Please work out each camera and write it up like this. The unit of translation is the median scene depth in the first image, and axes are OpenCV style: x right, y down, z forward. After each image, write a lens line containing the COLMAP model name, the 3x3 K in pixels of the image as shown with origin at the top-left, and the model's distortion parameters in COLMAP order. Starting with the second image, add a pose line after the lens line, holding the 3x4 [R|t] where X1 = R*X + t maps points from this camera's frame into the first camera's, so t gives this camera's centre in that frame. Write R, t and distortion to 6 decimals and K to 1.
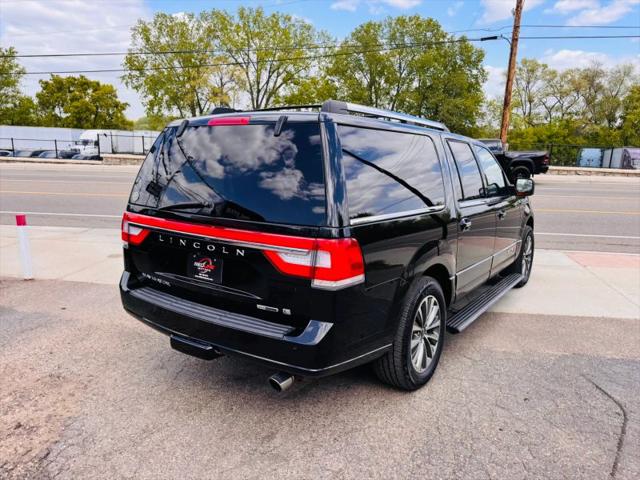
lens RADIAL K [[457.4, 0, 324.1], [0, 457.4, 243.3], [0, 0, 1]] dist [0.028770, -0.037923]
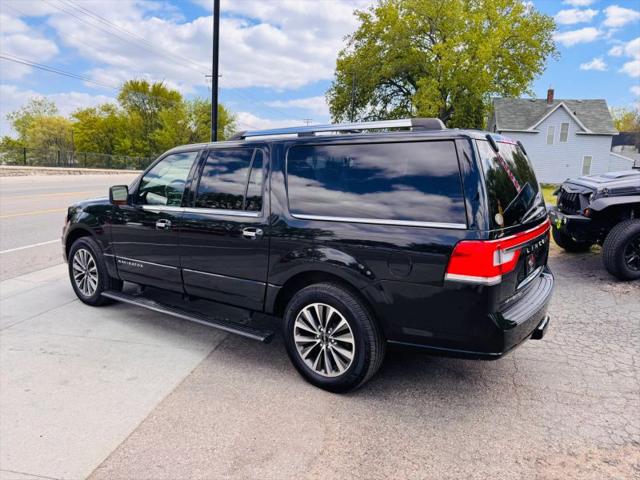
lens RADIAL K [[457.4, 0, 314.5], [0, 457.4, 240.5], [0, 0, 1]] dist [0.028770, -0.037923]
pose [[0.014199, -0.175607, 0.984358, -0.110084], [0.175099, 0.969682, 0.170463, -0.023423], [-0.984448, 0.169940, 0.044517, 0.113498]]
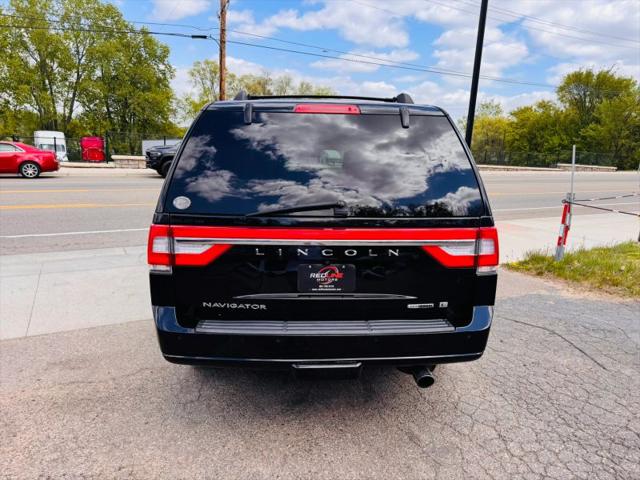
lens RADIAL K [[457.4, 0, 307.7], [0, 457.4, 248.3], [0, 0, 1]] dist [0.028770, -0.037923]
pose [[0.793215, -0.119113, 0.597179, -0.060556], [0.108244, 0.992645, 0.054216, -0.003998], [-0.599244, 0.021636, 0.800274, 0.024957]]
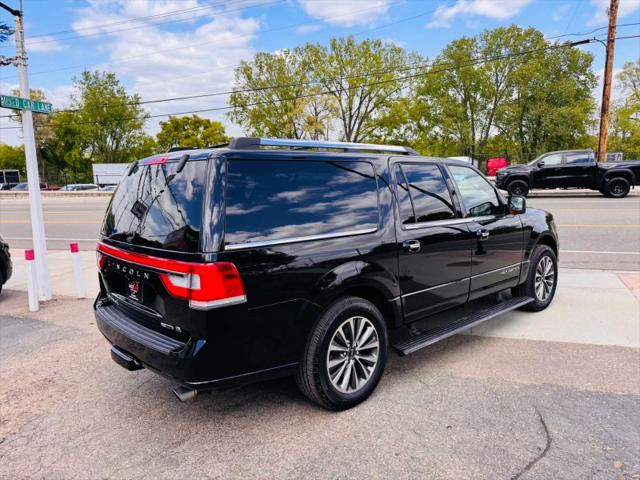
lens RADIAL K [[457.4, 0, 326.6], [0, 457.4, 246.0], [0, 0, 1]] dist [0.028770, -0.037923]
pose [[0.976034, -0.016689, -0.216979, 0.034555], [0.007832, 0.999103, -0.041615, -0.000181], [0.217478, 0.038918, 0.975289, -0.001127]]
